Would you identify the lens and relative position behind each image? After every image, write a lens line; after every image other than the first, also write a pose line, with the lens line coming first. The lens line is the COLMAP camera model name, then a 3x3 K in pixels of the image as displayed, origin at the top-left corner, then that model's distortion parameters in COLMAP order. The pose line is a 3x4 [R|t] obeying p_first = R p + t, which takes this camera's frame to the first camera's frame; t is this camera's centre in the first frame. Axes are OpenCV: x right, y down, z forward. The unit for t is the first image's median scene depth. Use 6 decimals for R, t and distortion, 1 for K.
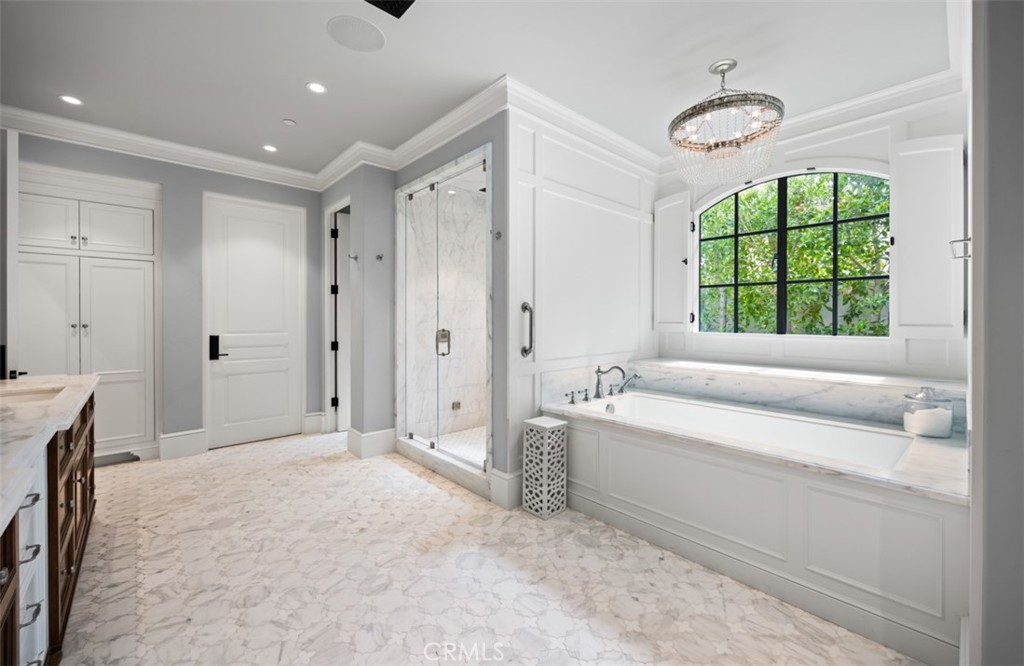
lens RADIAL K [[406.9, 0, 510.5], [0, 406.9, 325.7], [0, 0, 1]] dist [0.002946, 0.000384]
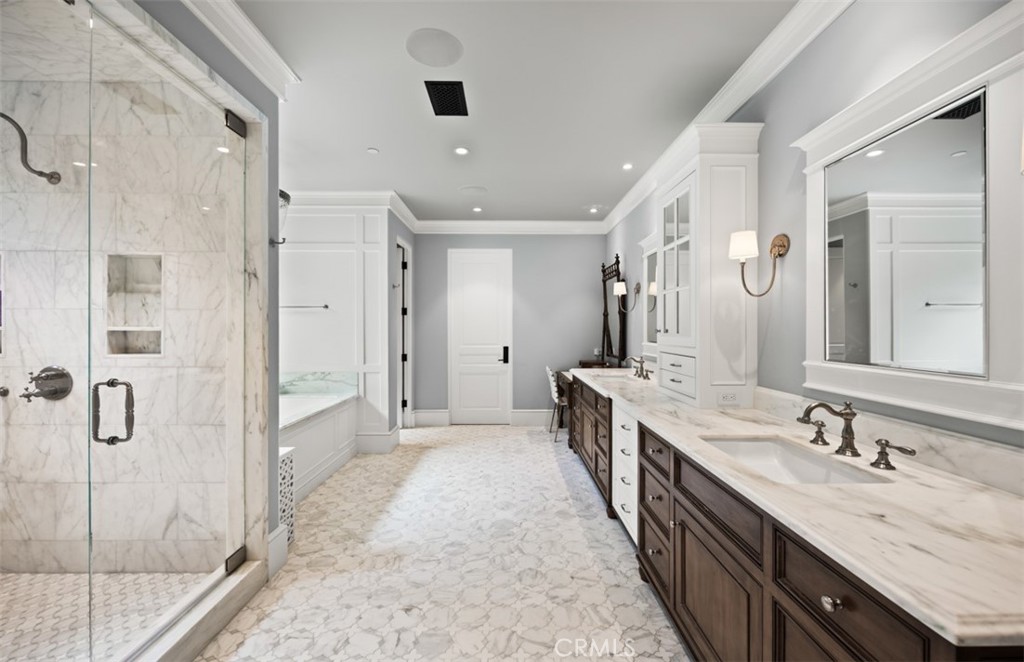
lens RADIAL K [[406.9, 0, 512.6], [0, 406.9, 327.9], [0, 0, 1]] dist [0.002946, 0.000384]
pose [[-0.749248, 0.001505, 0.662288, -1.227068], [0.012814, 0.999843, 0.012225, -0.073776], [-0.662166, 0.017646, -0.749150, 1.698216]]
